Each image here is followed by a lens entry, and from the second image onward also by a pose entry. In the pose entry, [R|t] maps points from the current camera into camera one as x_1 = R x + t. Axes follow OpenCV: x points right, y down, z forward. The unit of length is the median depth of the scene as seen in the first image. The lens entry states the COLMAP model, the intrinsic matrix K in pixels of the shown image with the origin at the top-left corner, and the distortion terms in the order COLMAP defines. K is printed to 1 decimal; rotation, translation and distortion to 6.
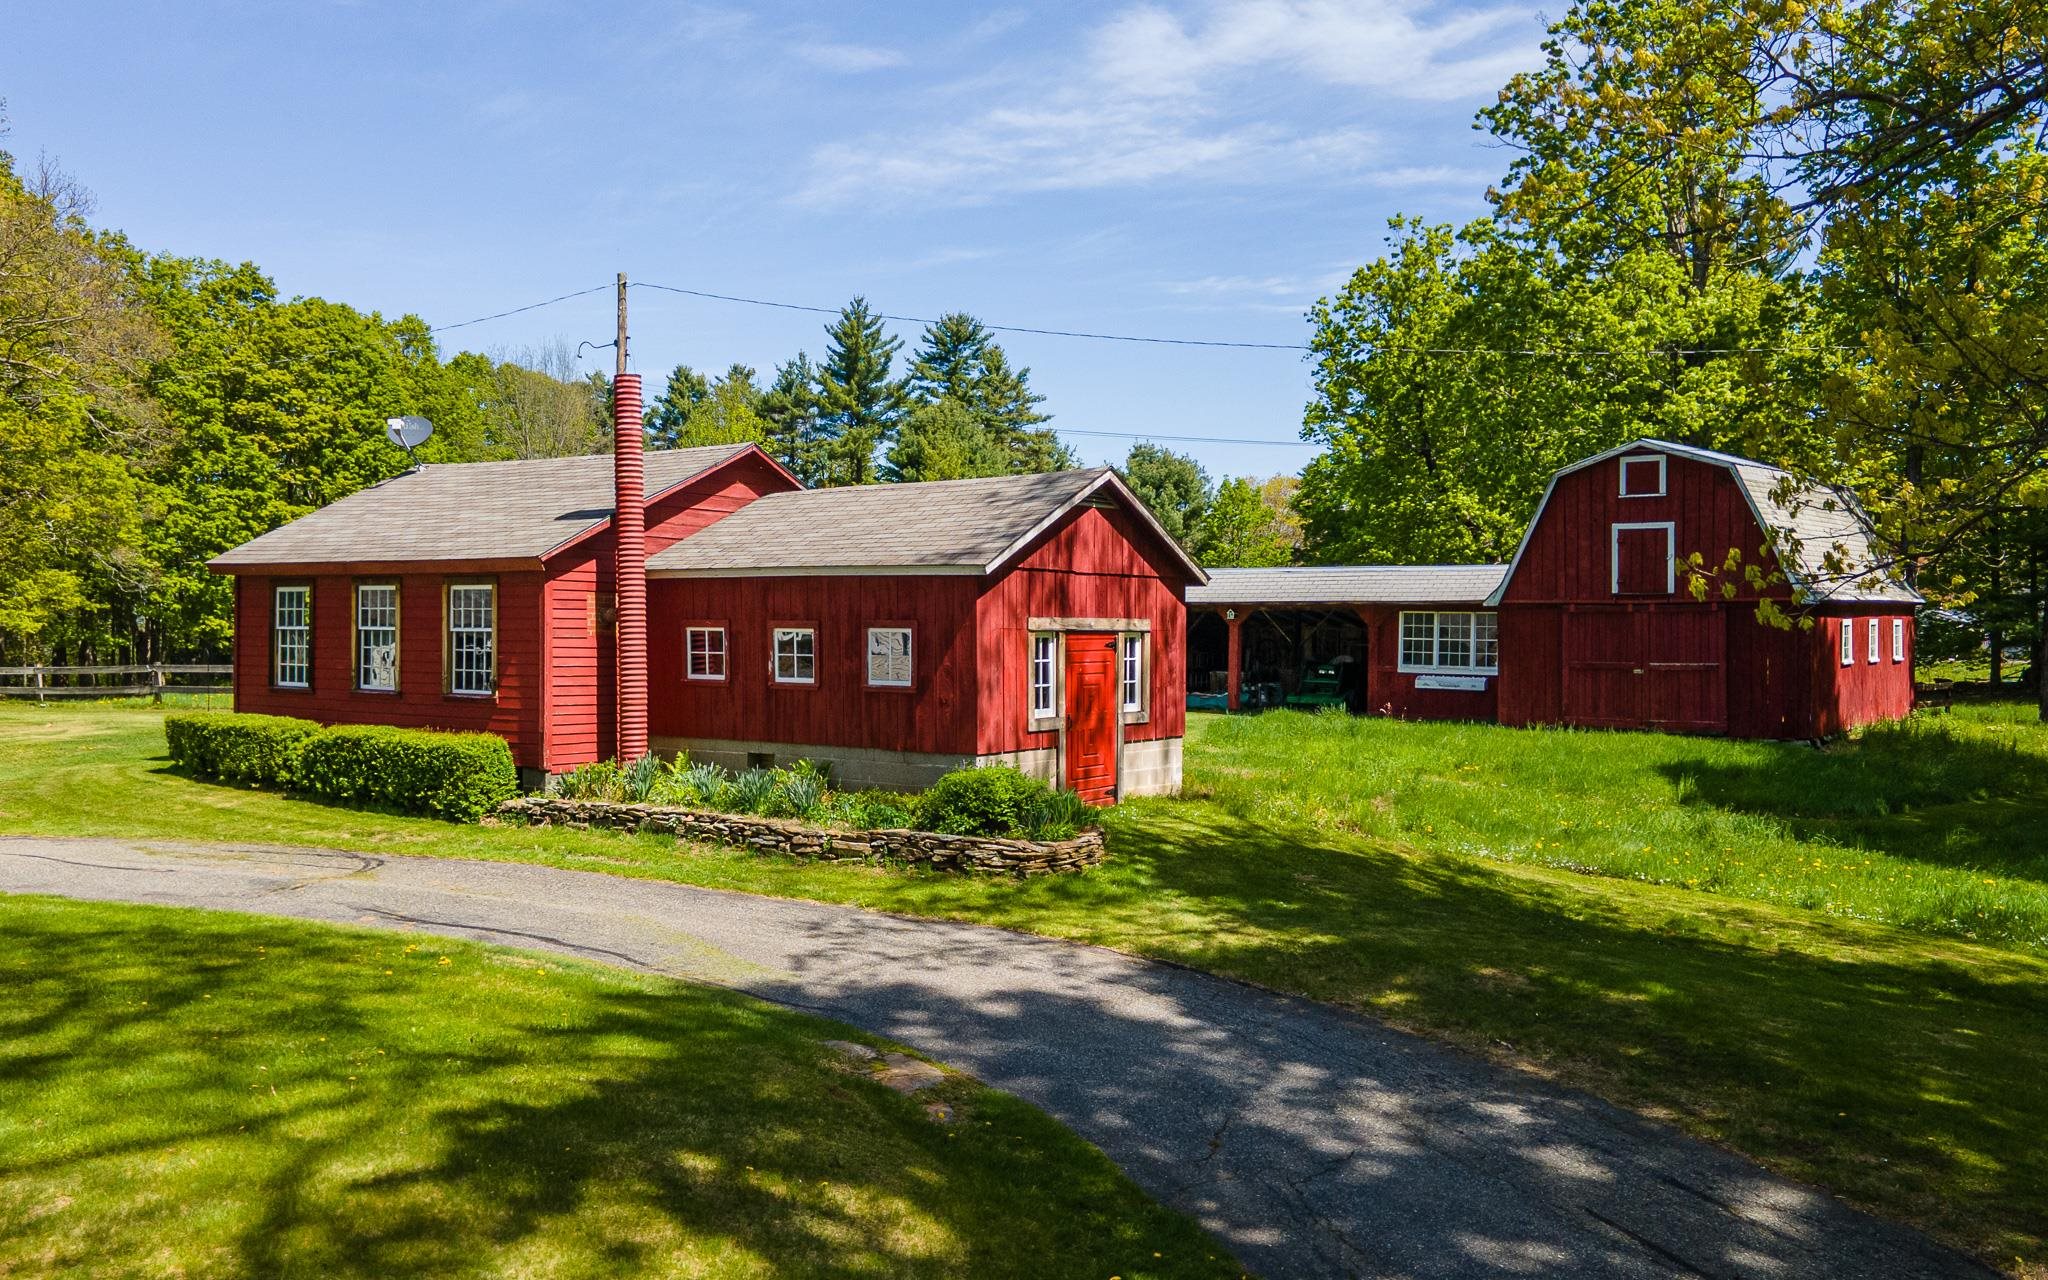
lens RADIAL K [[1697.0, 0, 1037.0], [0, 1697.0, 645.1], [0, 0, 1]] dist [0.052523, -0.013235]
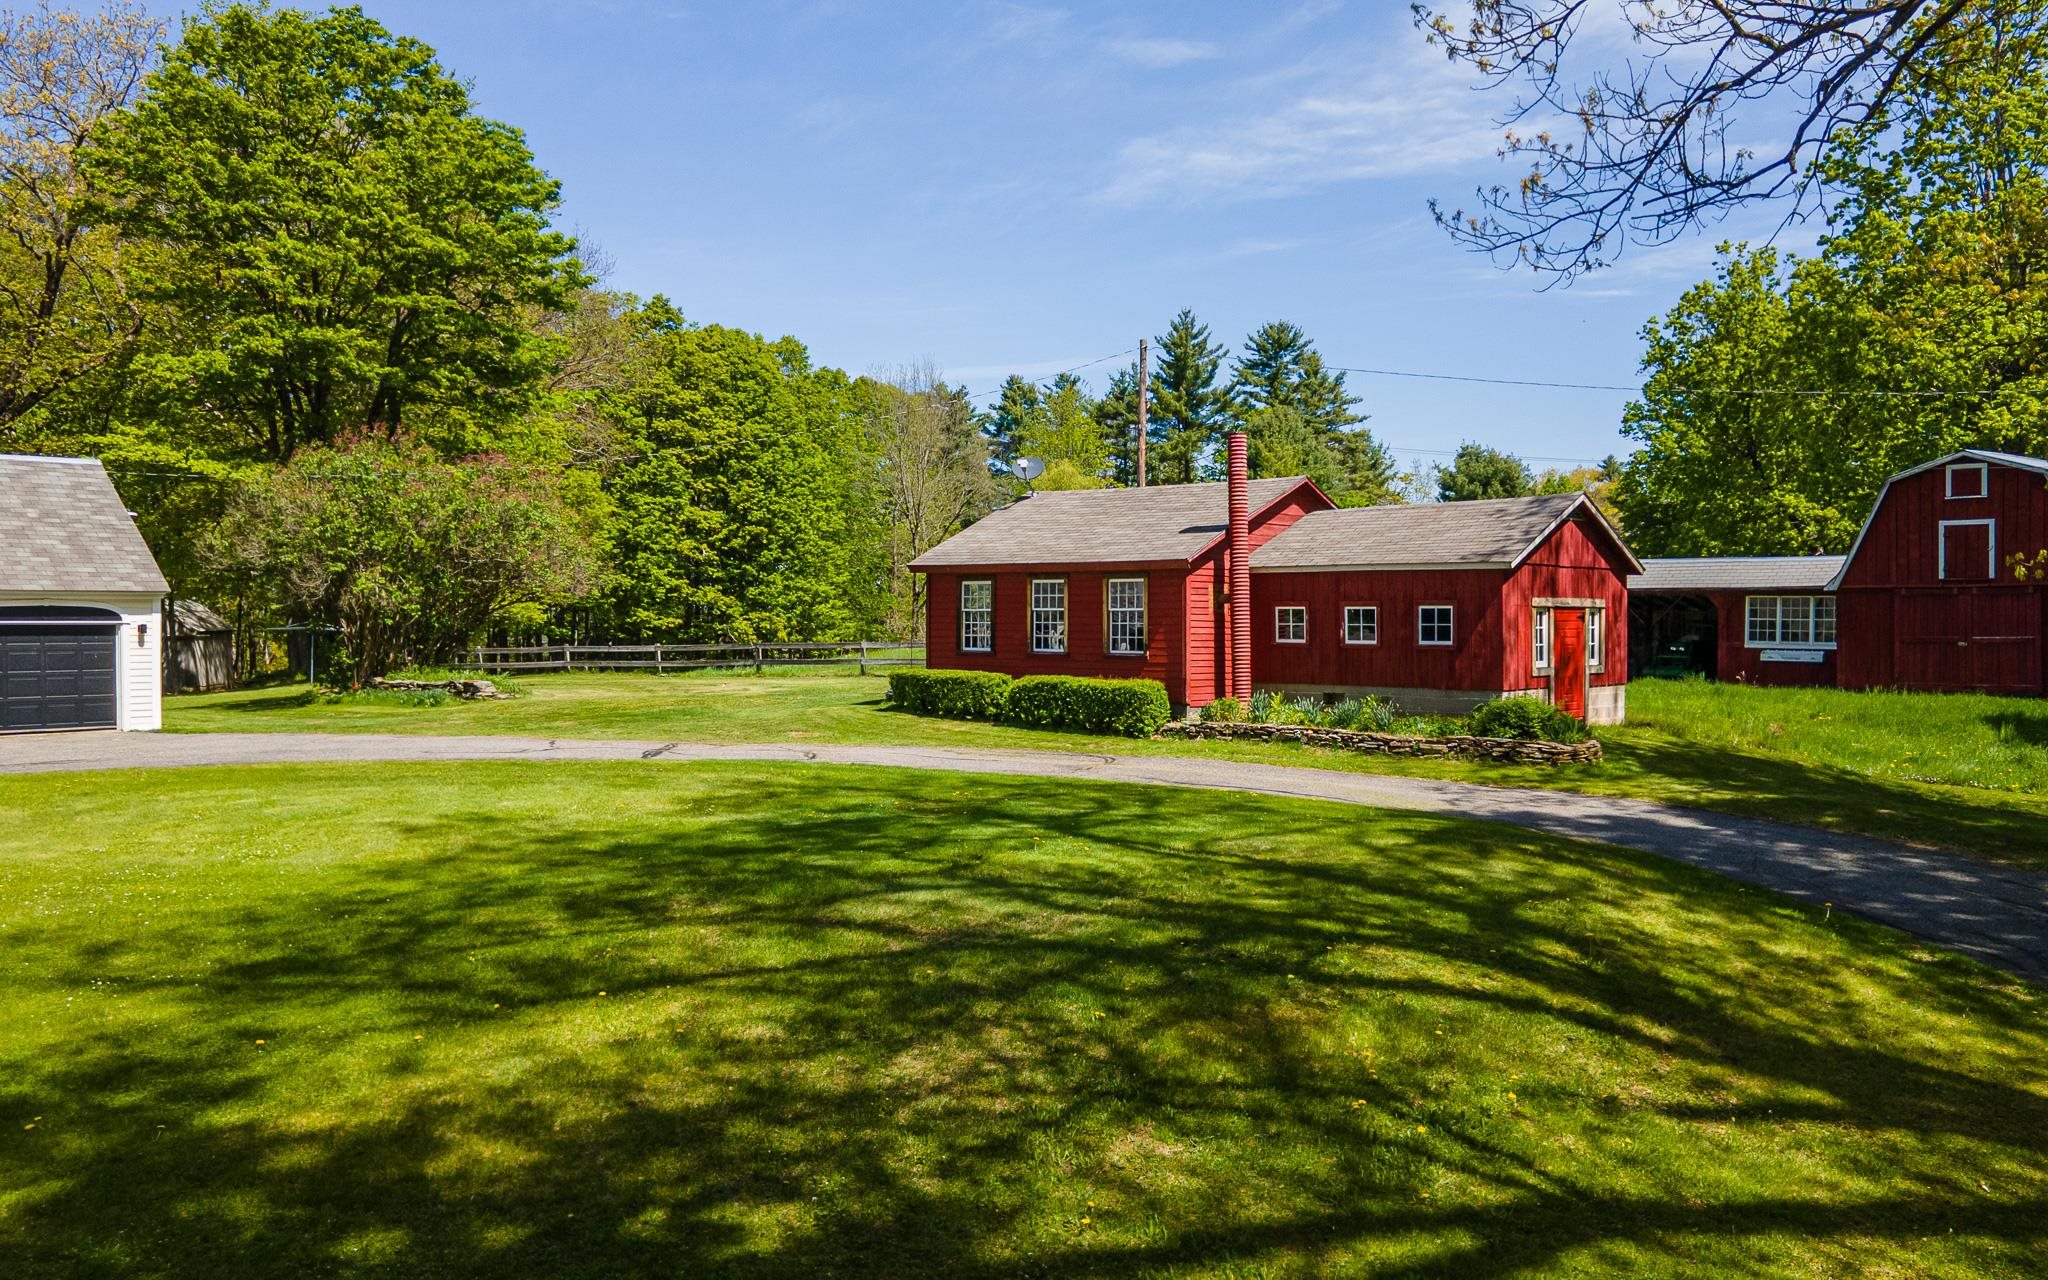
lens RADIAL K [[1744.2, 0, 1122.8], [0, 1744.2, 635.5], [0, 0, 1]] dist [0.063577, -0.006254]
pose [[0.995611, -0.003307, -0.093531, -0.104001], [0.003143, 0.999993, -0.001898, 0.008646], [0.093537, 0.001596, 0.995615, -0.256776]]
